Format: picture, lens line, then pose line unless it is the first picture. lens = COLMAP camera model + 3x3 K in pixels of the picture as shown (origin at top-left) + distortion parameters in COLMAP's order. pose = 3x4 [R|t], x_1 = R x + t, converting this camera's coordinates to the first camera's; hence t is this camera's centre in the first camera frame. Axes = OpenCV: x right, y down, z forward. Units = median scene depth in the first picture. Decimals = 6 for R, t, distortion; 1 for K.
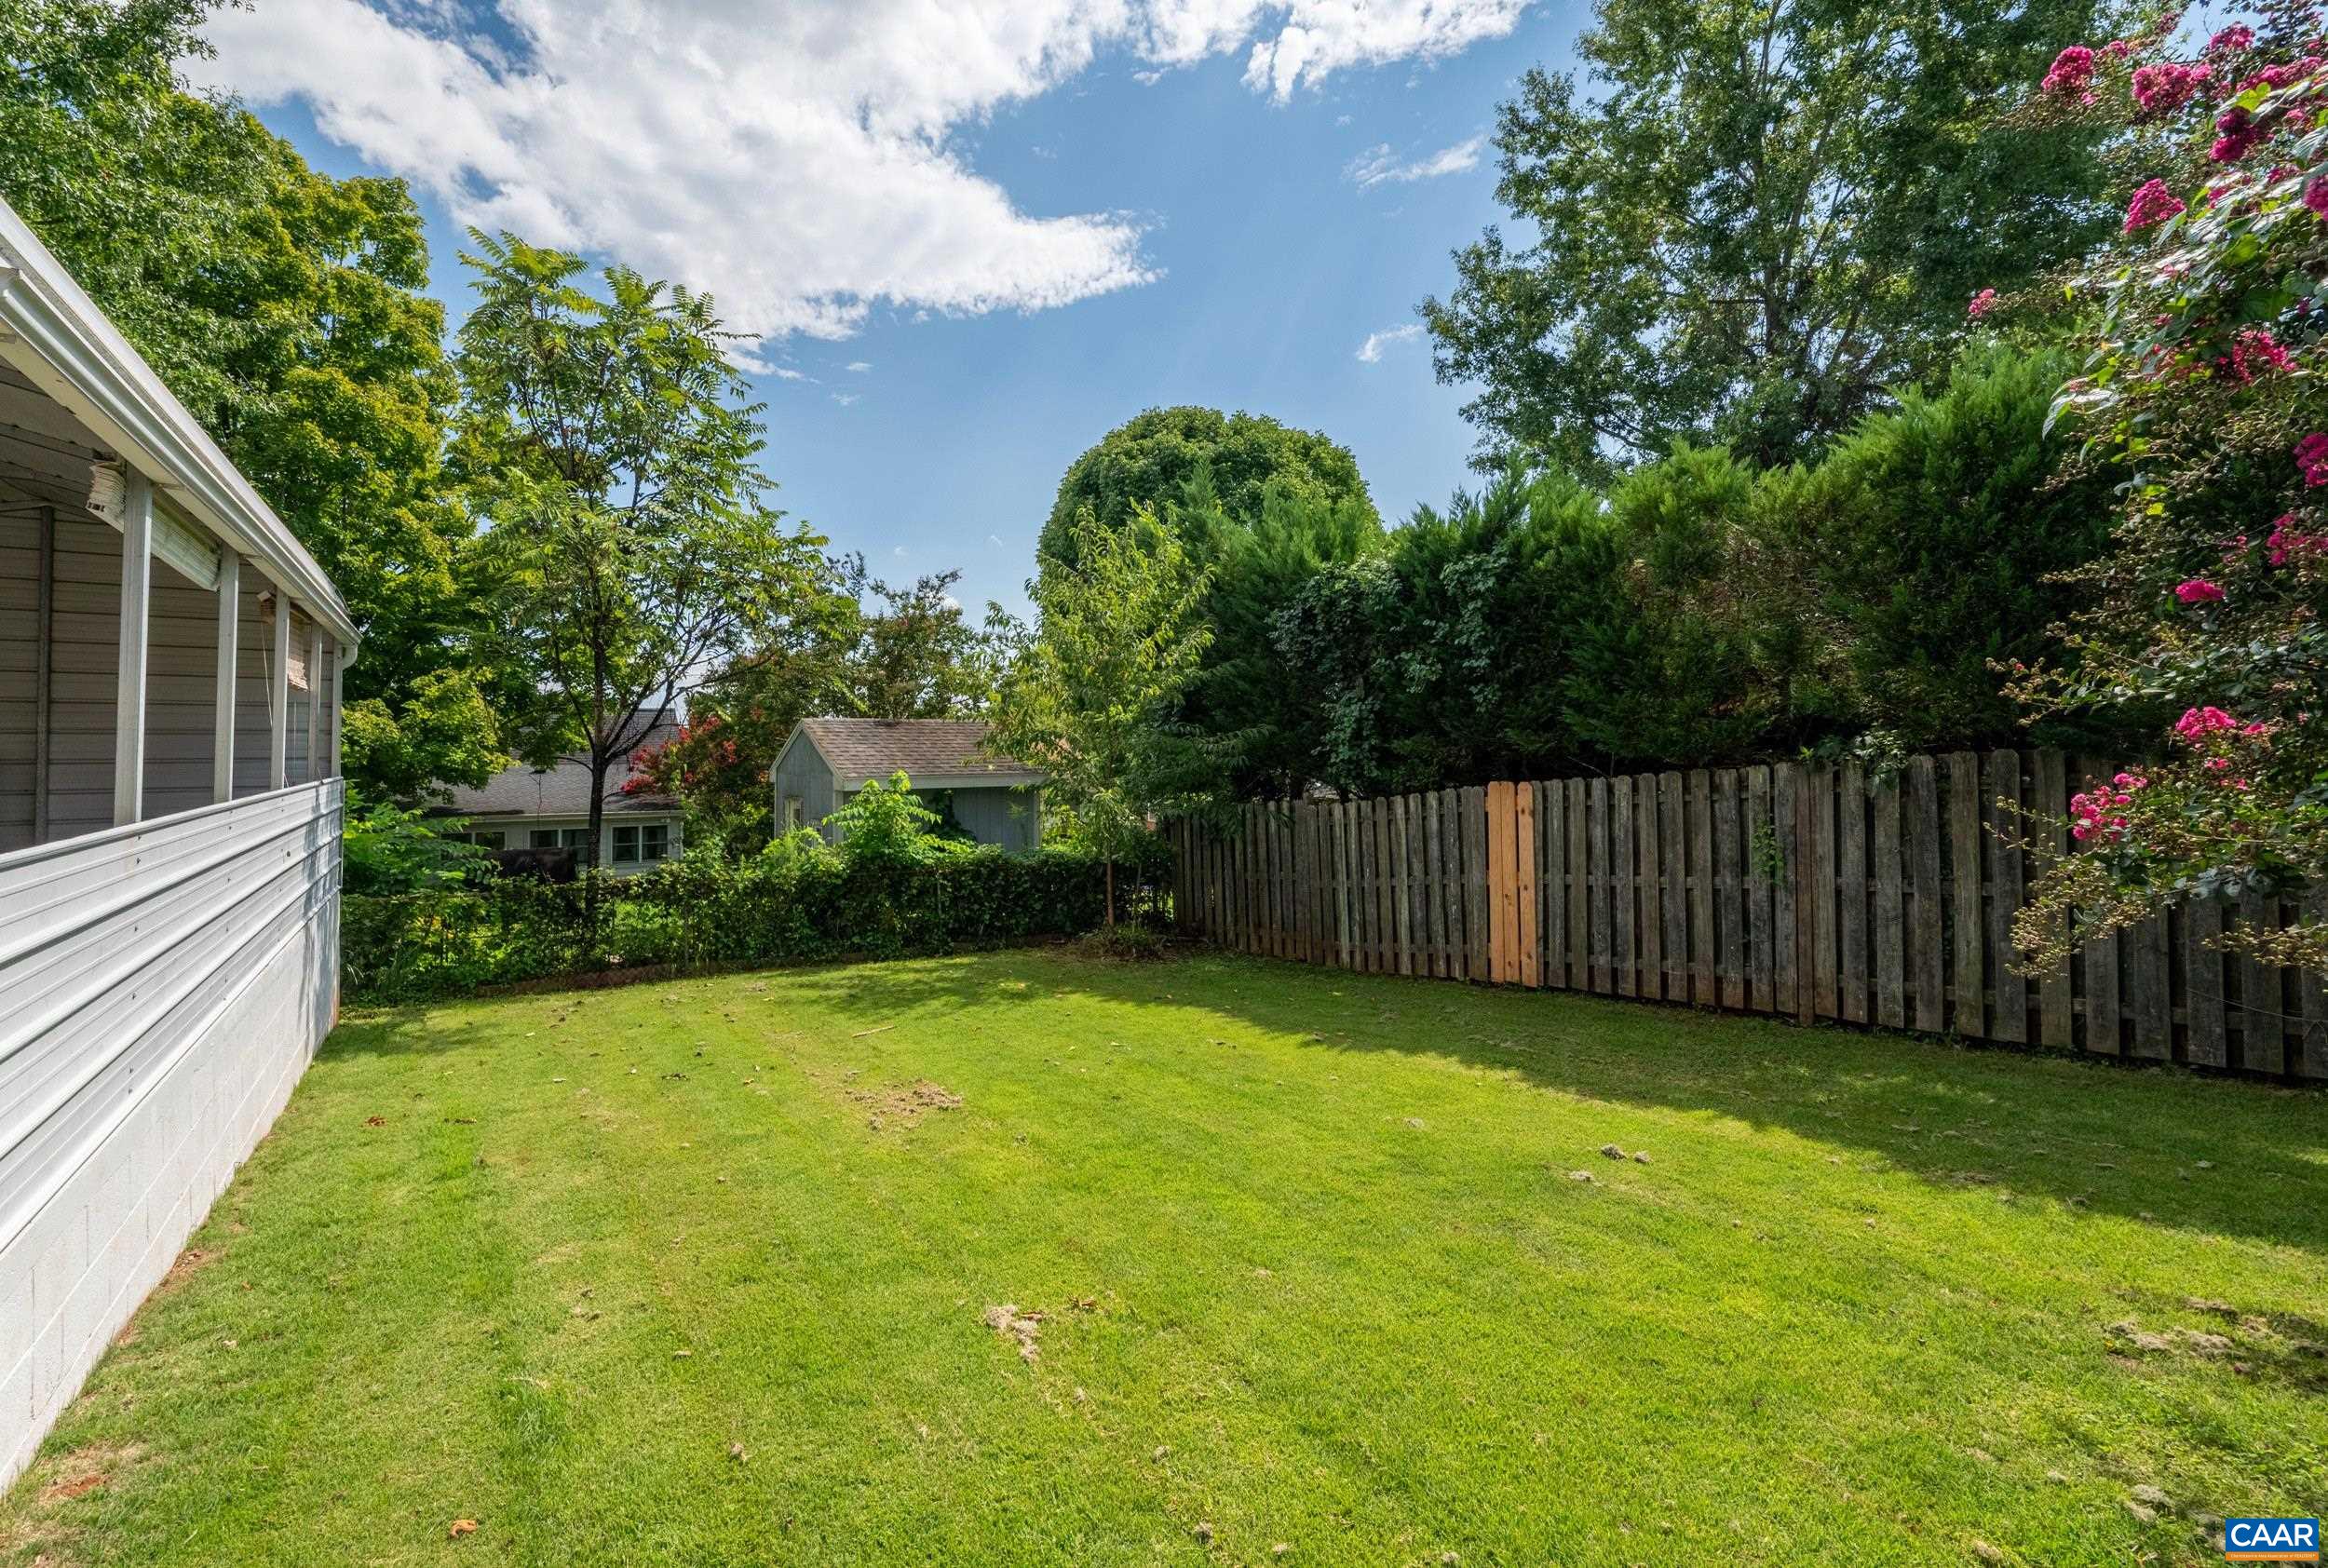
lens RADIAL K [[961.1, 0, 1073.0], [0, 961.1, 721.8], [0, 0, 1]] dist [-0.000307, -0.000233]
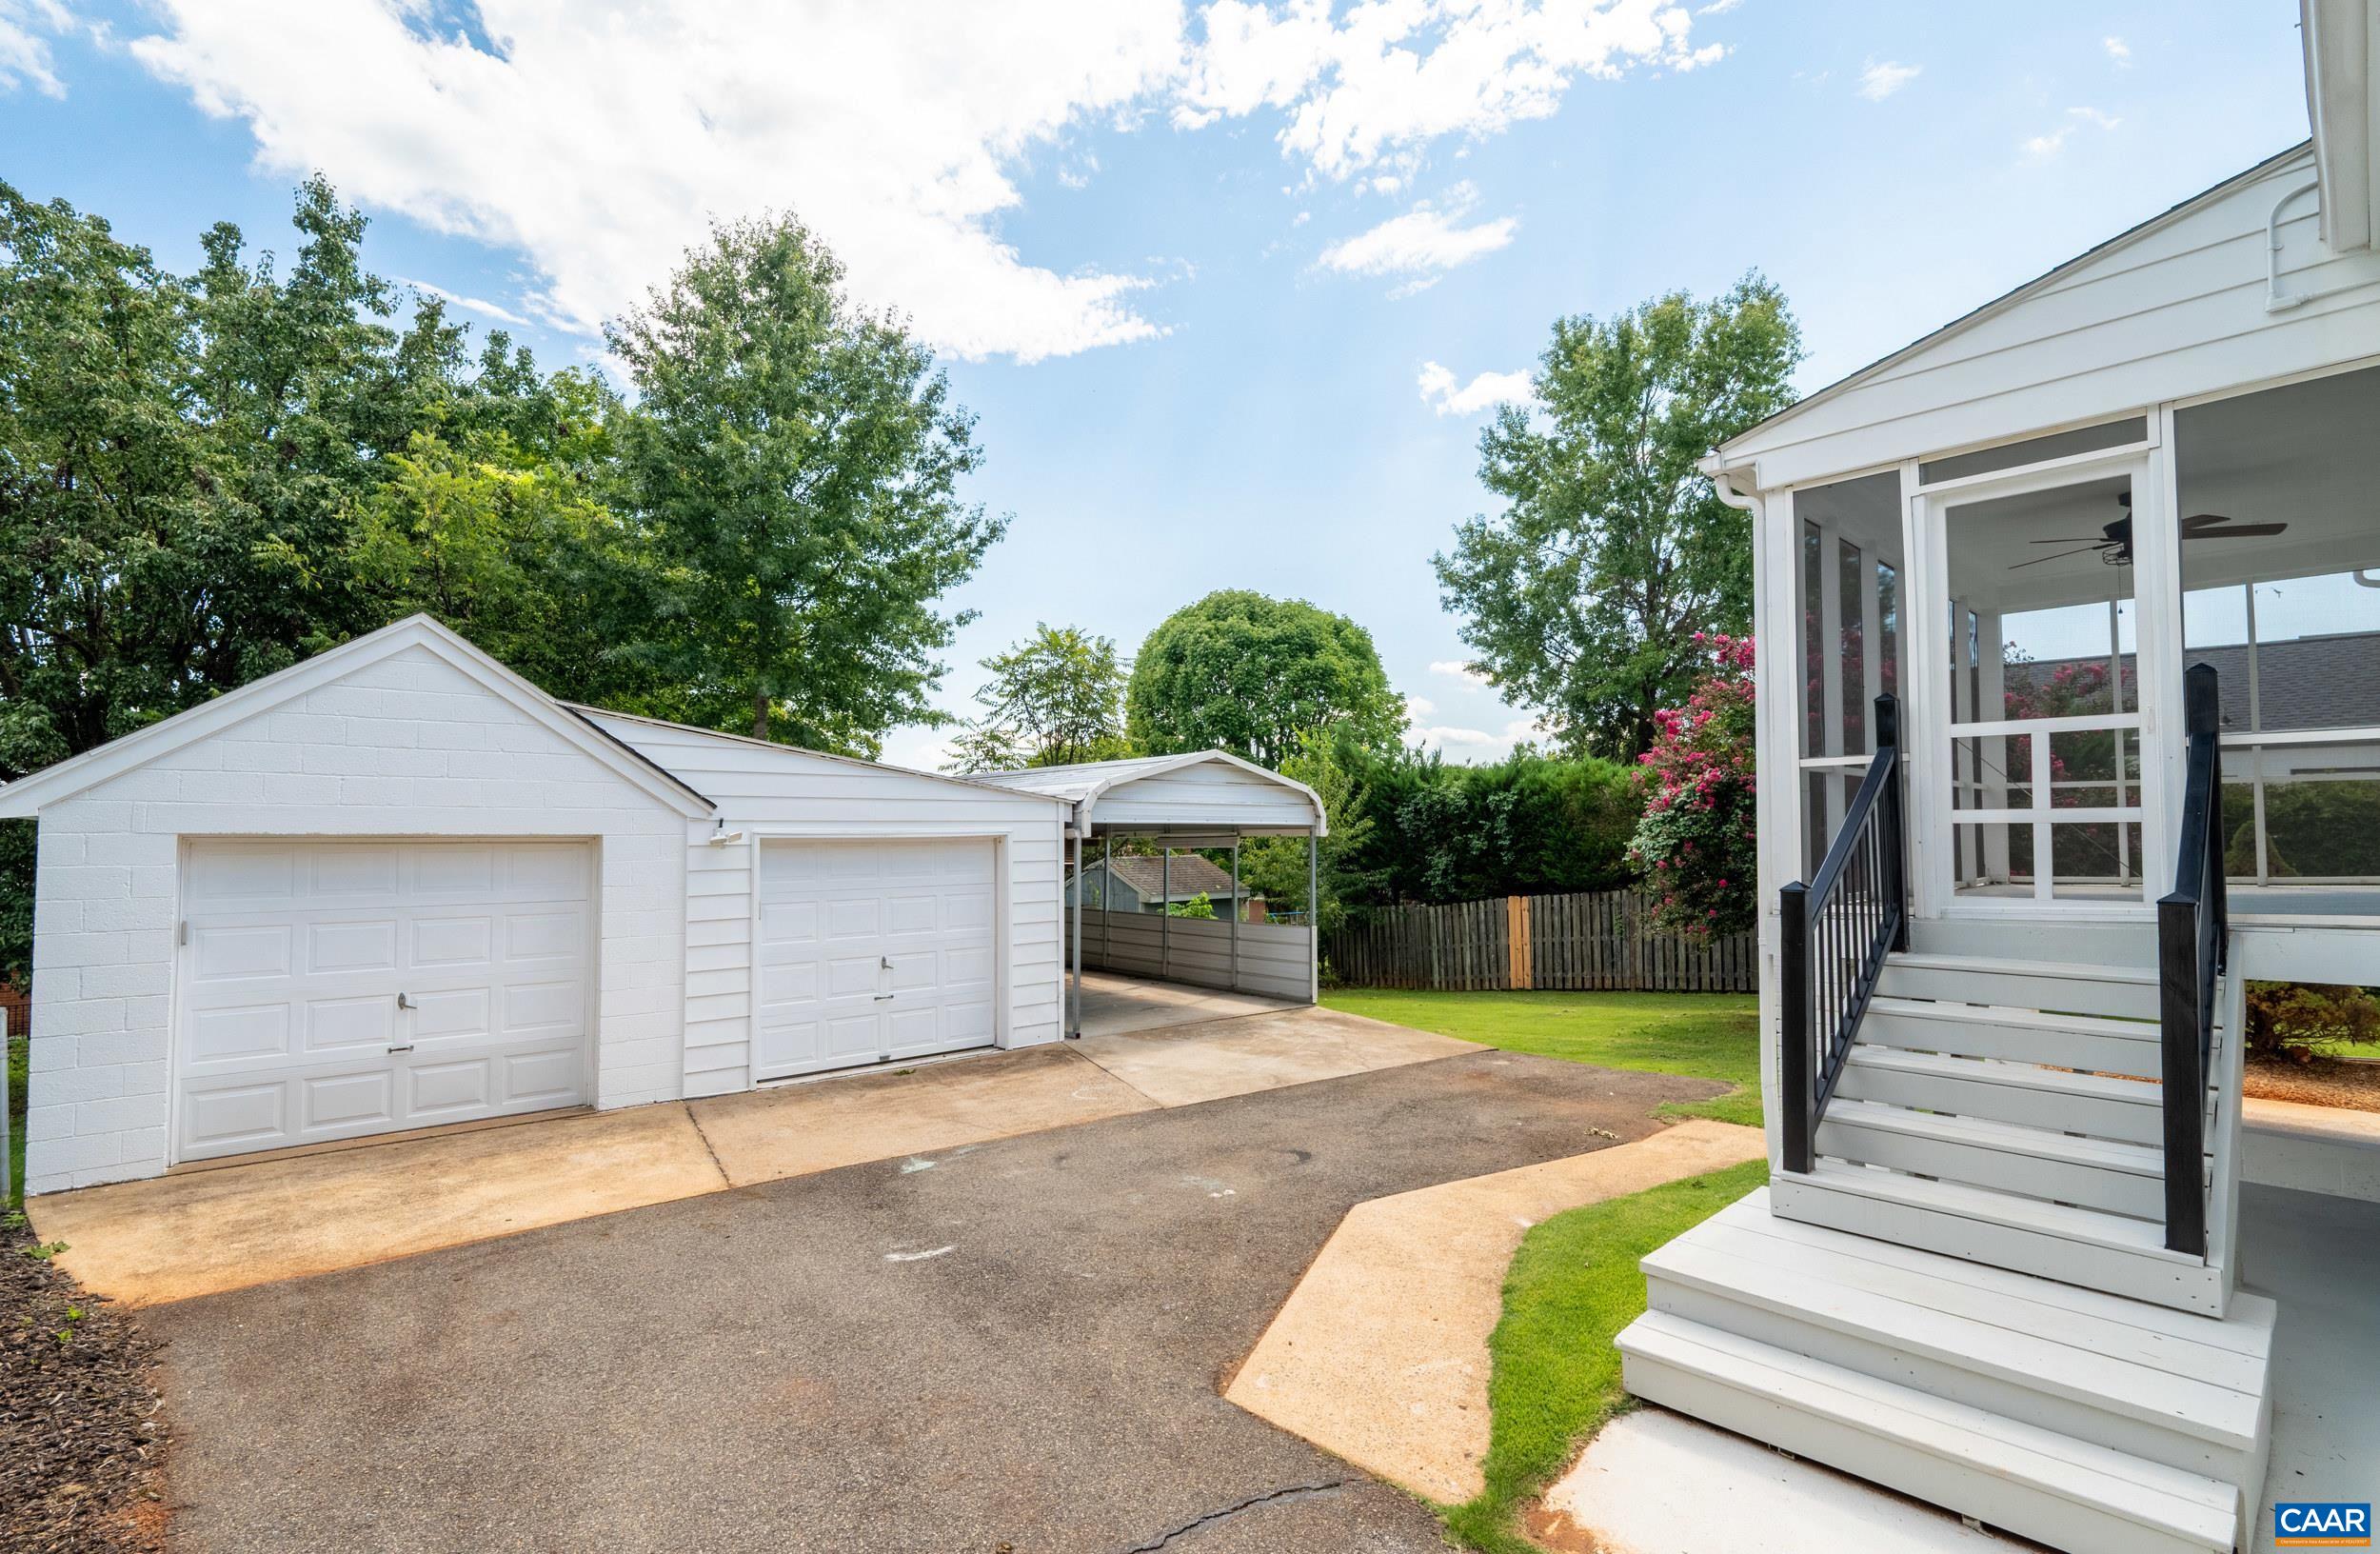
lens RADIAL K [[1082.8, 0, 1170.8], [0, 1082.8, 774.2], [0, 0, 1]] dist [0.002841, 0.000212]
pose [[0.984485, 0.006899, 0.175331, -0.668765], [-0.001775, 0.999567, -0.029370, -0.124506], [-0.175458, 0.028603, 0.984071, -1.142203]]
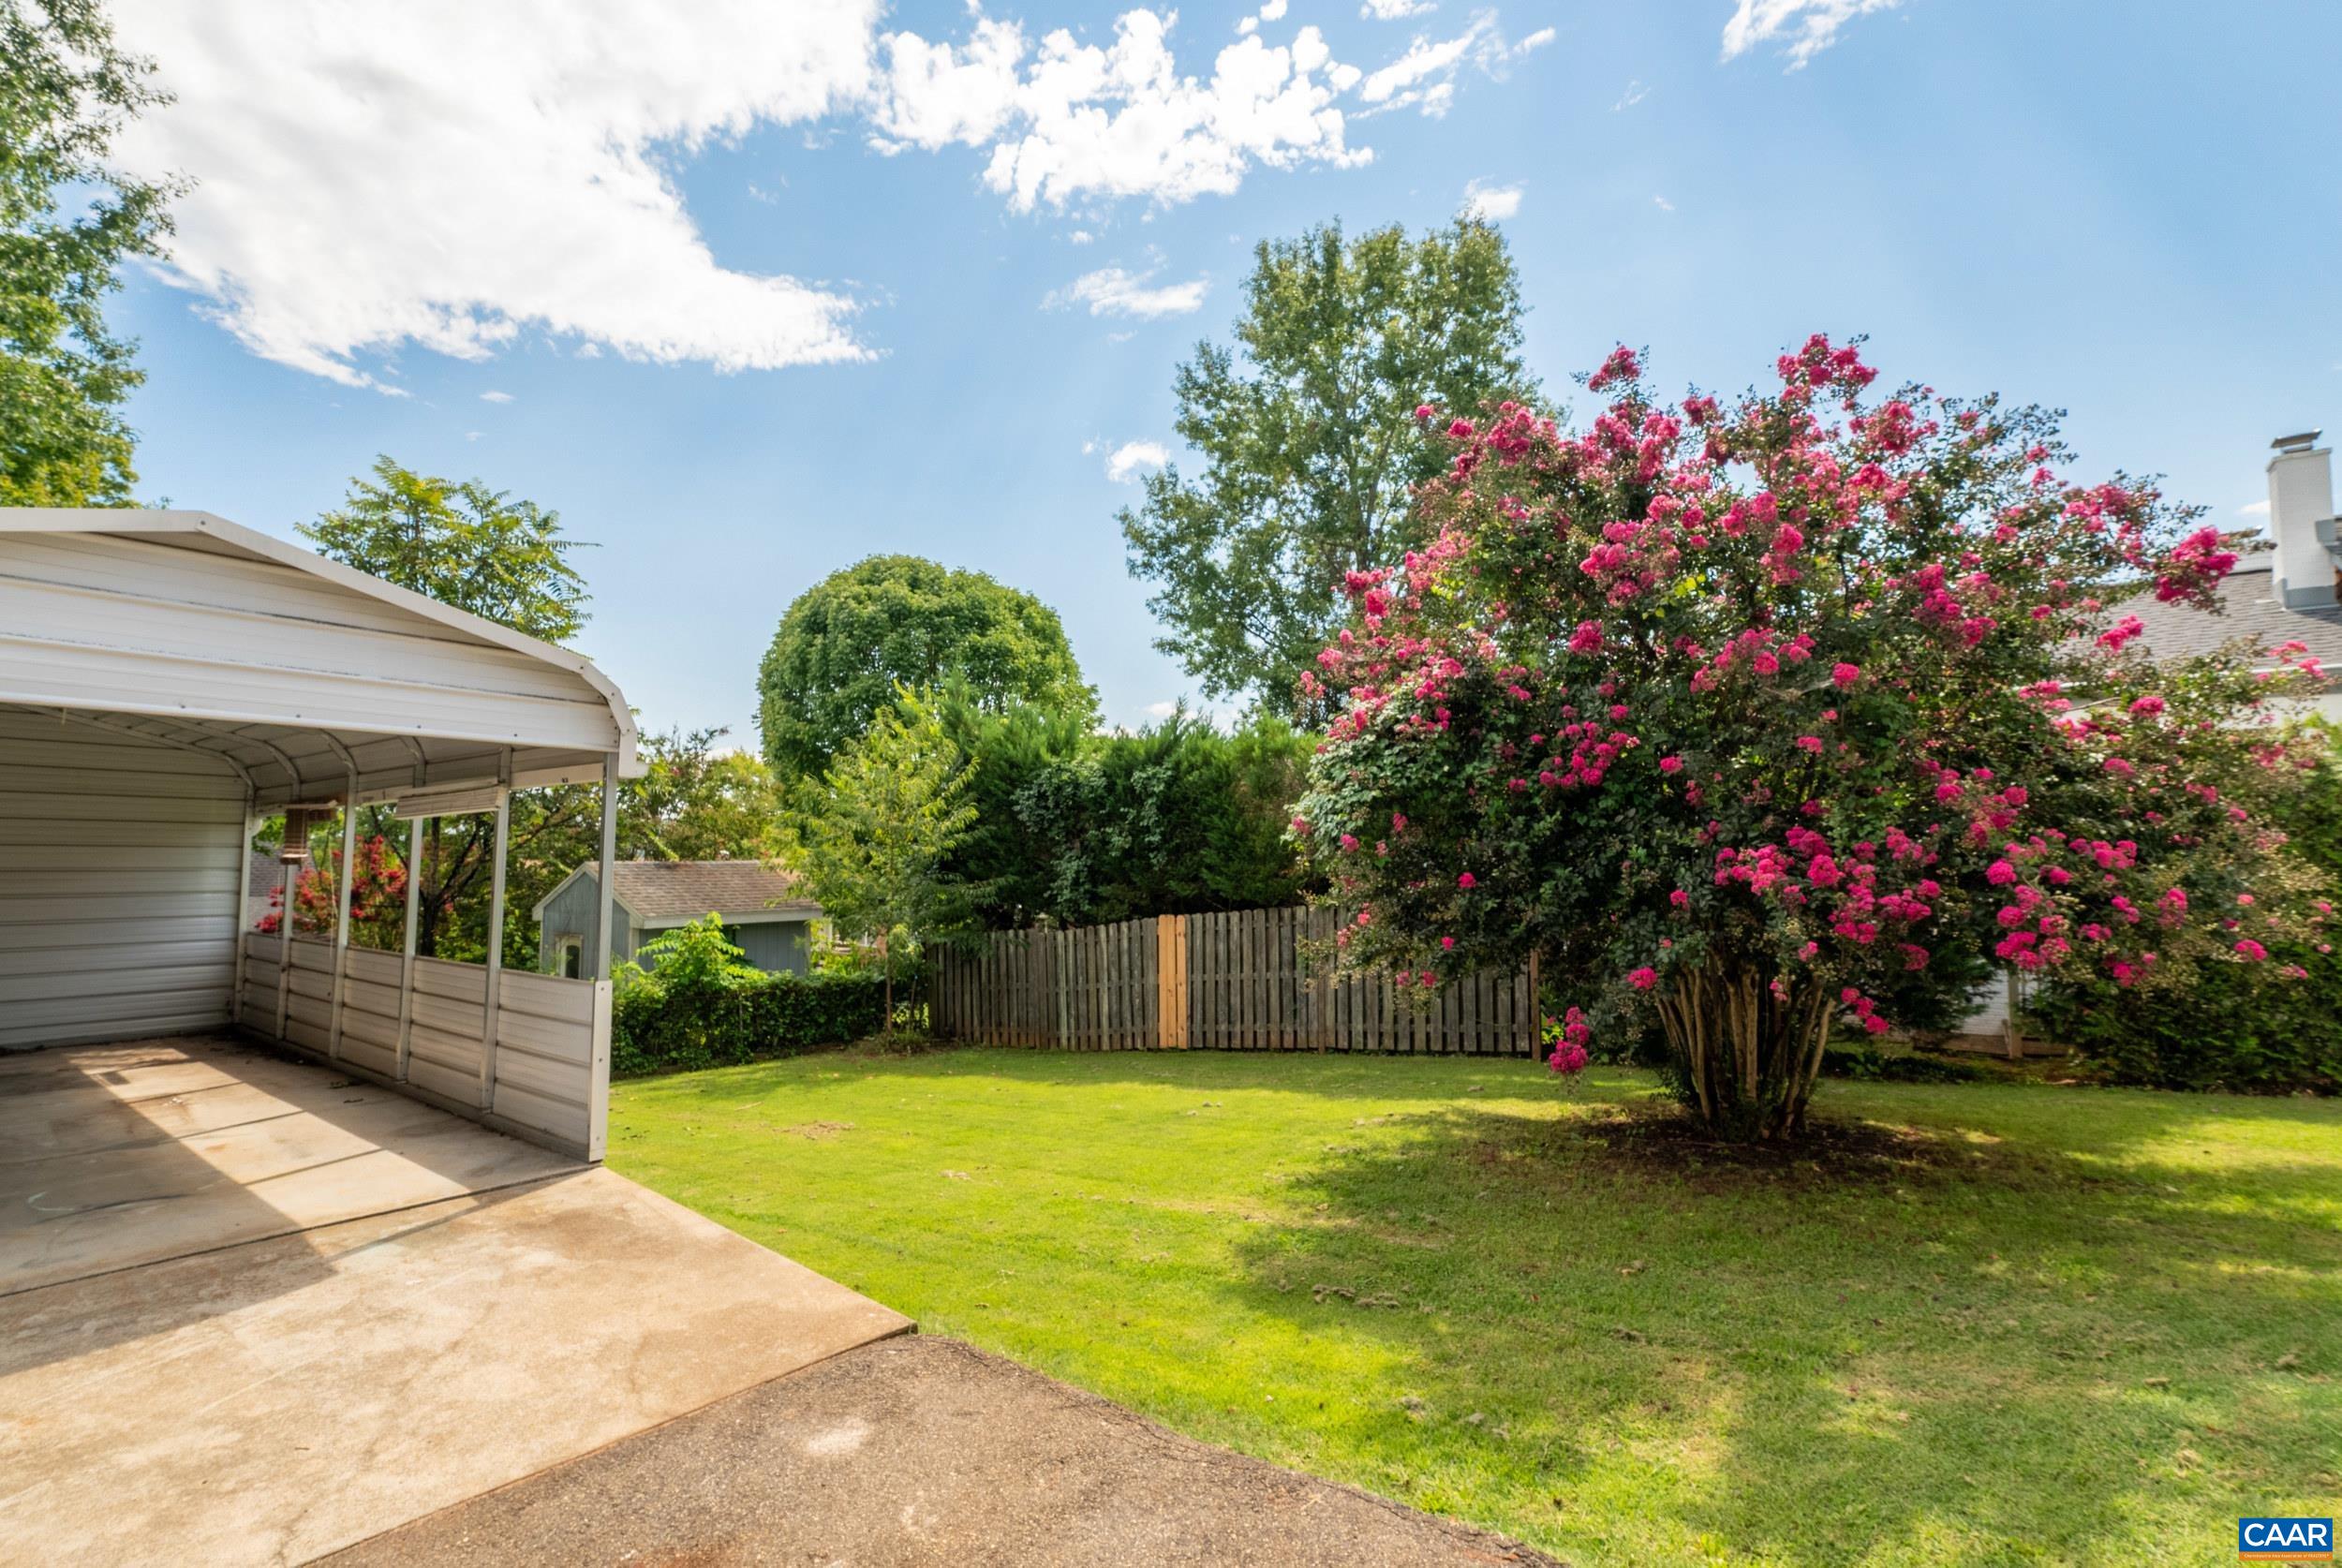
lens RADIAL K [[1036.3, 0, 1140.2], [0, 1036.3, 784.1], [0, 0, 1]] dist [0.000324, -0.000085]
pose [[0.929247, 0.028543, 0.368354, -0.183029], [-0.011072, 0.998715, -0.049456, -0.056495], [-0.369292, 0.041878, 0.928369, -0.462456]]
